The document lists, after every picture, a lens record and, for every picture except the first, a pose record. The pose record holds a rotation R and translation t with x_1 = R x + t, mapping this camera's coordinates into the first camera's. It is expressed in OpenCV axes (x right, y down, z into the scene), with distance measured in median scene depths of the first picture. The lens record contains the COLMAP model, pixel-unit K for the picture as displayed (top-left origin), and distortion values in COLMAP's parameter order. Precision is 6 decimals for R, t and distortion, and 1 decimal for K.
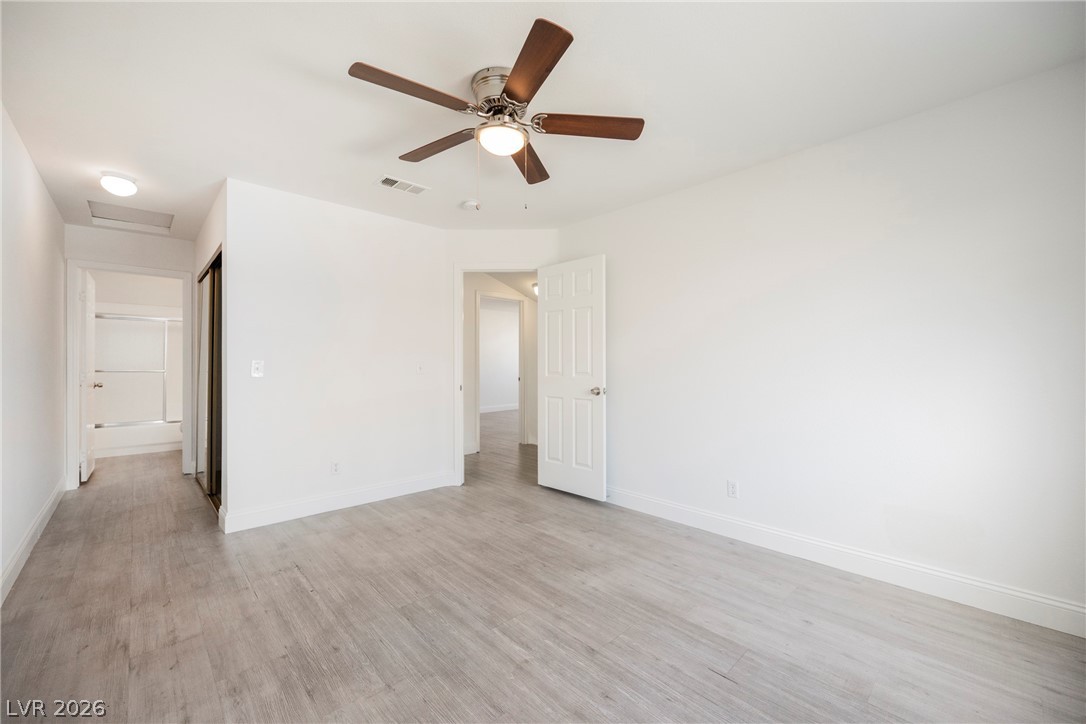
lens RADIAL K [[423.6, 0, 546.8], [0, 423.6, 360.1], [0, 0, 1]] dist [-0.001810, -0.000108]
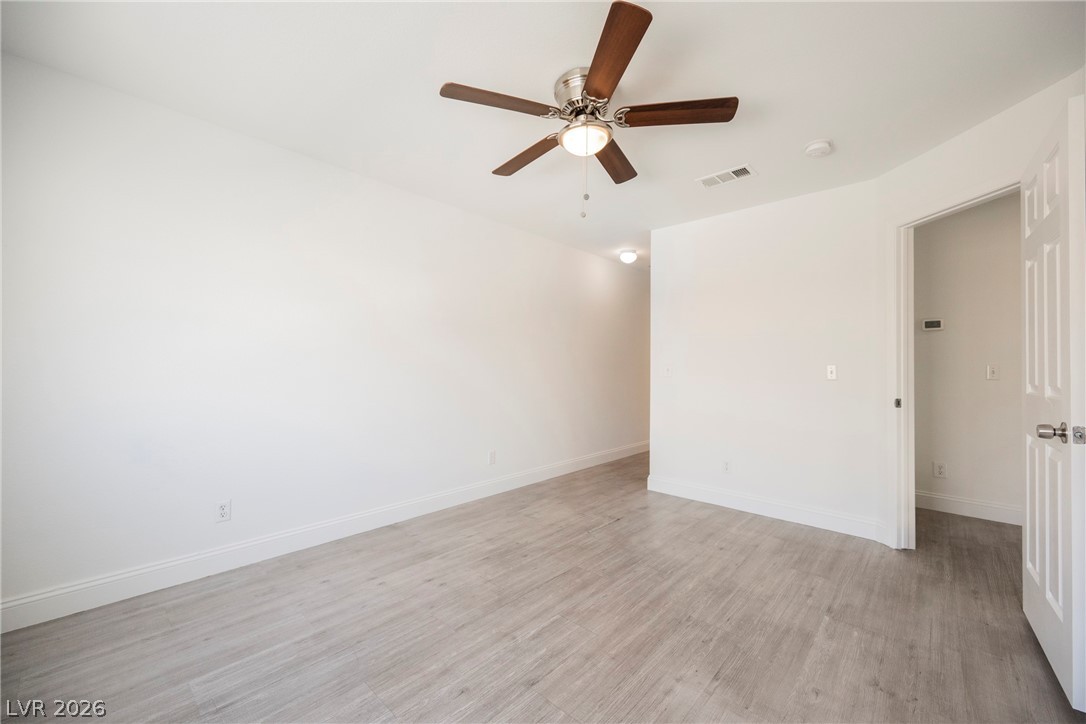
lens RADIAL K [[423.6, 0, 545.9], [0, 423.6, 364.8], [0, 0, 1]] dist [-0.001810, -0.000108]
pose [[0.083051, -0.003787, -0.996538, 0.725529], [0.001976, 0.999991, -0.003635, 0.013285], [0.996543, -0.001667, 0.083057, 0.694708]]
